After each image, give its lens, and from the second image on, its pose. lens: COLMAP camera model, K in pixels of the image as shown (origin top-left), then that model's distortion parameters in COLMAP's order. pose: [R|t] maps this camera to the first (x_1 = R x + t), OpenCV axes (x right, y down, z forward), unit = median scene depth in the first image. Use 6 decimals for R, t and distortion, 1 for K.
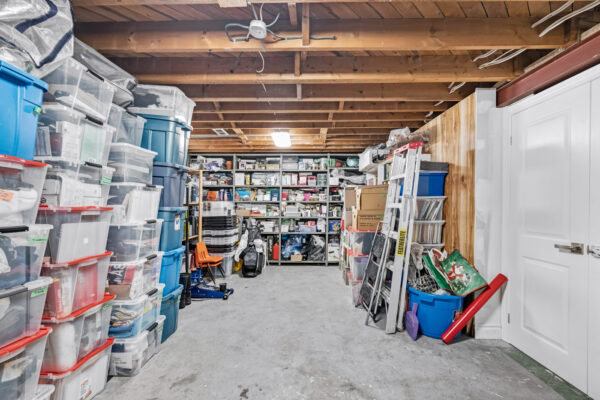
lens RADIAL K [[256.6, 0, 304.1], [0, 256.6, 208.2], [0, 0, 1]] dist [-0.000514, 0.000291]
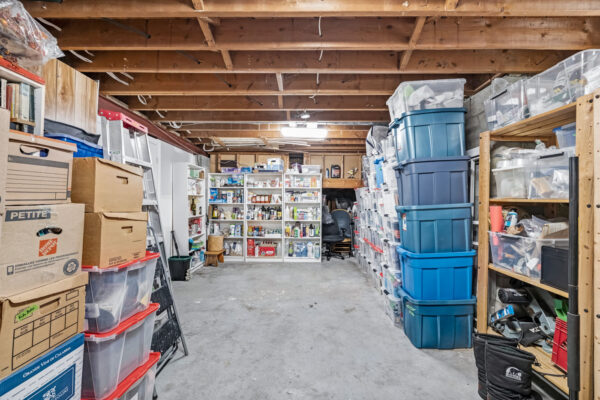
lens RADIAL K [[251.5, 0, 298.2], [0, 251.5, 201.3], [0, 0, 1]] dist [-0.001290, -0.000029]
pose [[-0.999695, -0.014944, 0.019666, -0.072475], [-0.014616, 0.999753, 0.016714, -0.021135], [-0.019911, 0.016421, -0.999667, 1.224317]]
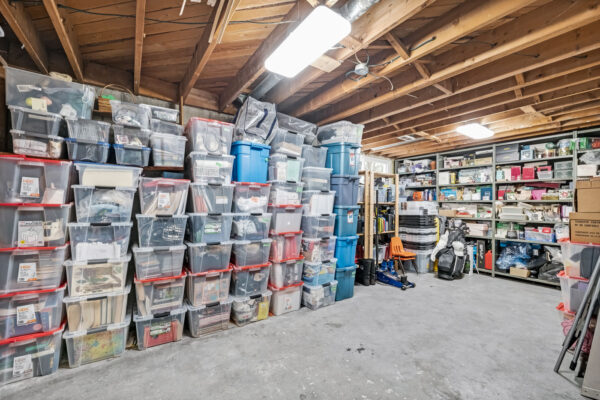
lens RADIAL K [[256.6, 0, 304.1], [0, 256.6, 208.2], [0, 0, 1]] dist [-0.000514, 0.000291]
pose [[0.585902, 0.015066, -0.810242, 0.284512], [-0.015125, 0.999856, 0.007655, 0.001144], [0.810241, 0.007770, 0.586046, 0.001423]]
